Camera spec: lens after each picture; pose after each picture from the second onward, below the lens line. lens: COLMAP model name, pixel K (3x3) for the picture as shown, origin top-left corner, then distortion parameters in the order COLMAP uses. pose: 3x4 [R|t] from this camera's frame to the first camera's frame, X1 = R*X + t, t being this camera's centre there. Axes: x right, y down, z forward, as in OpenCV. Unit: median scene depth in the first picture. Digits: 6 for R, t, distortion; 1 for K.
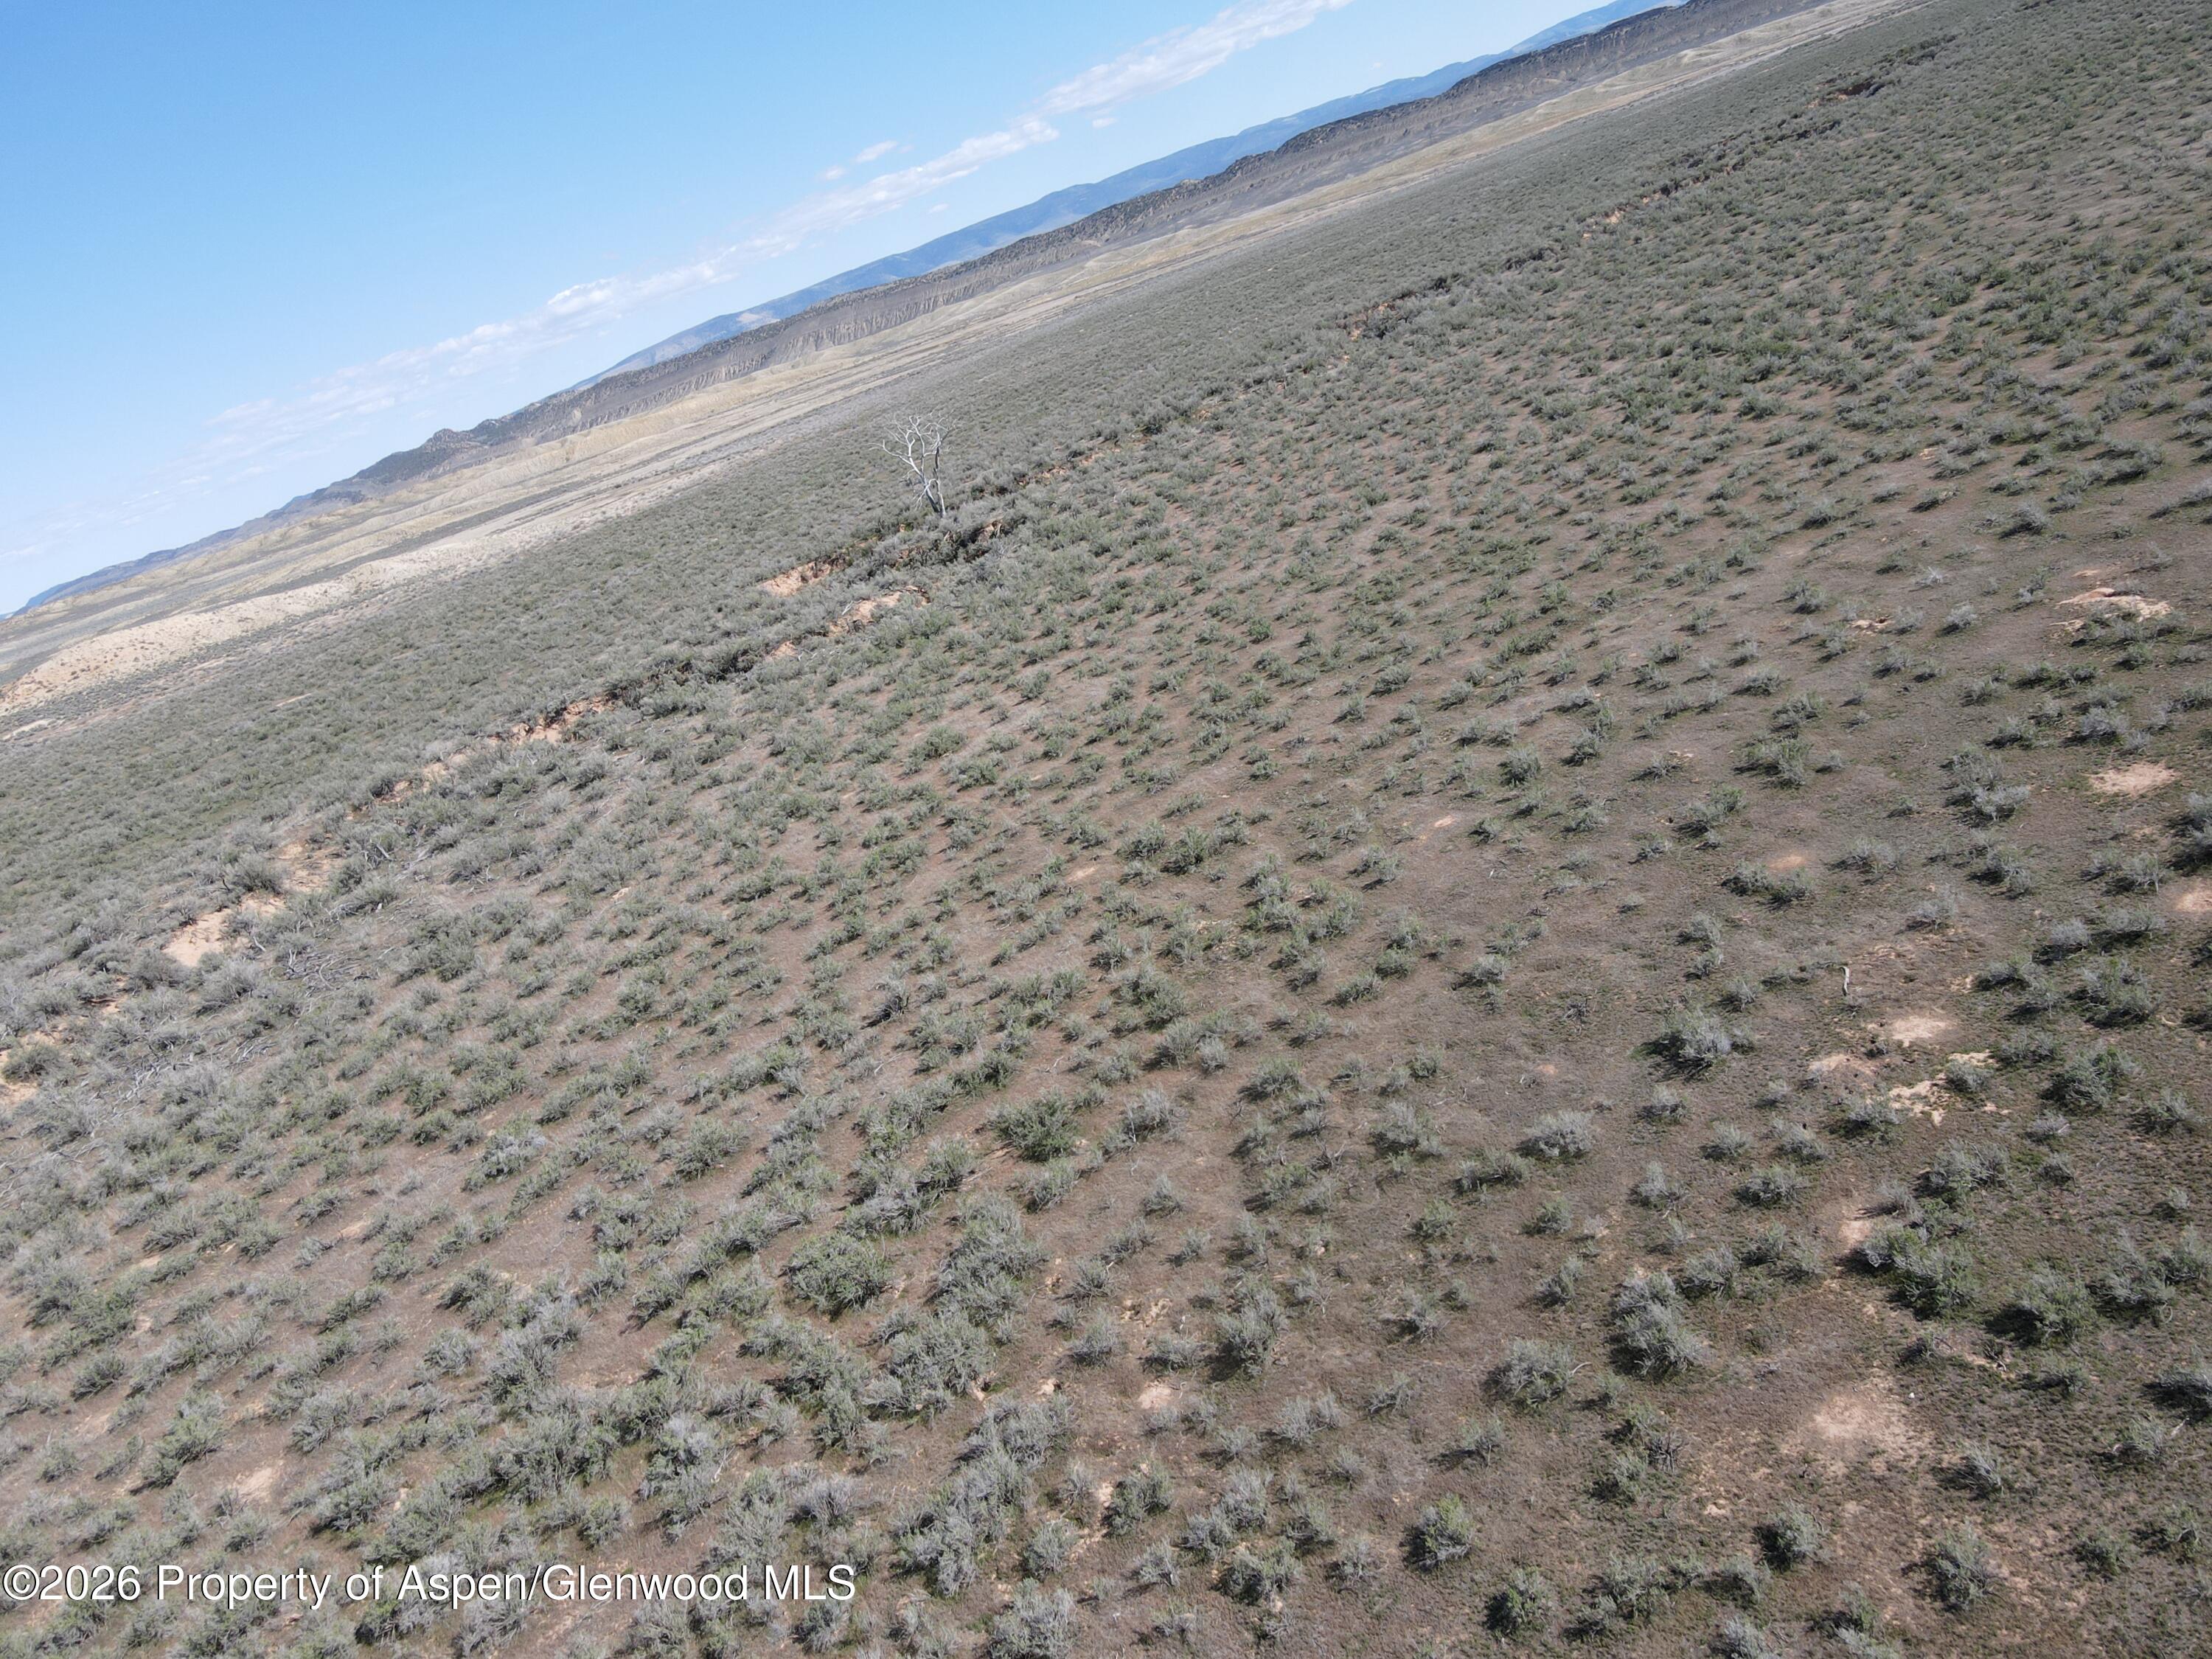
lens RADIAL K [[1611.7, 0, 1108.6], [0, 1611.7, 816.6], [0, 0, 1]] dist [0.021221, -0.004488]
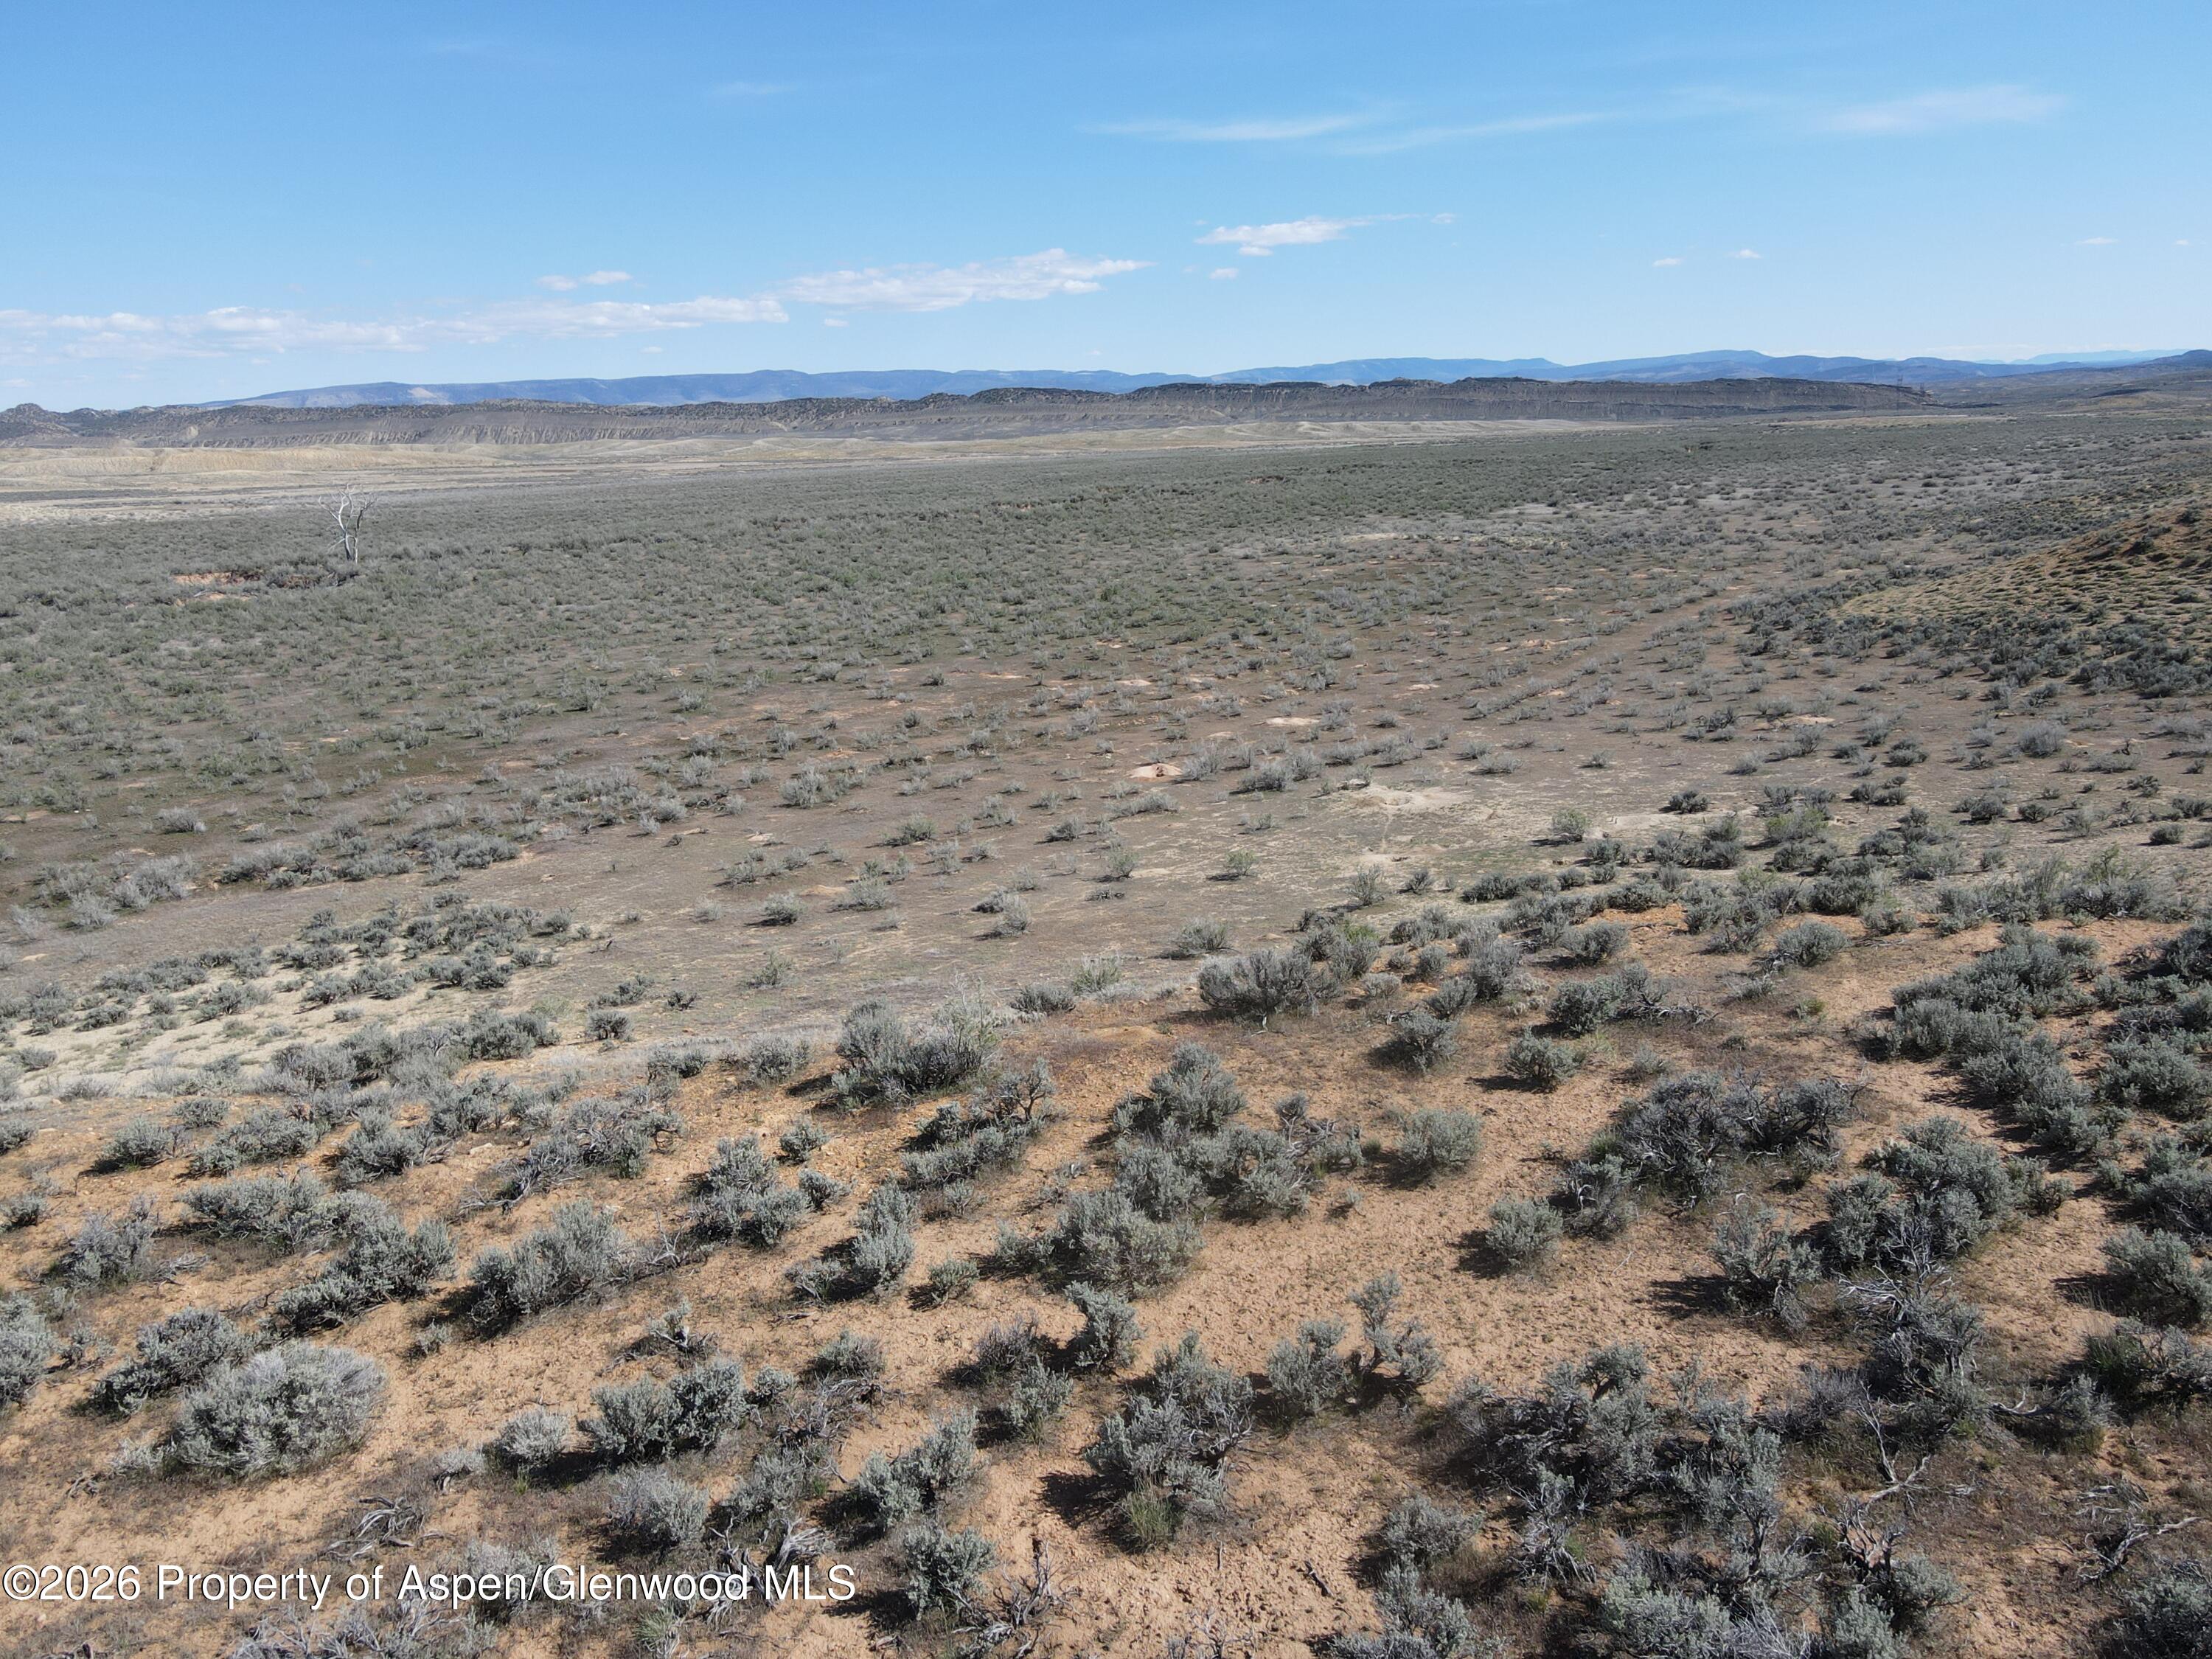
lens RADIAL K [[1611.7, 0, 1096.9], [0, 1611.7, 811.4], [0, 0, 1]] dist [0.021221, -0.004488]
pose [[0.943853, 0.241688, 0.225229, 0.280100], [-0.209089, 0.964859, -0.159150, 0.101468], [-0.255779, 0.103122, 0.961220, -0.438165]]
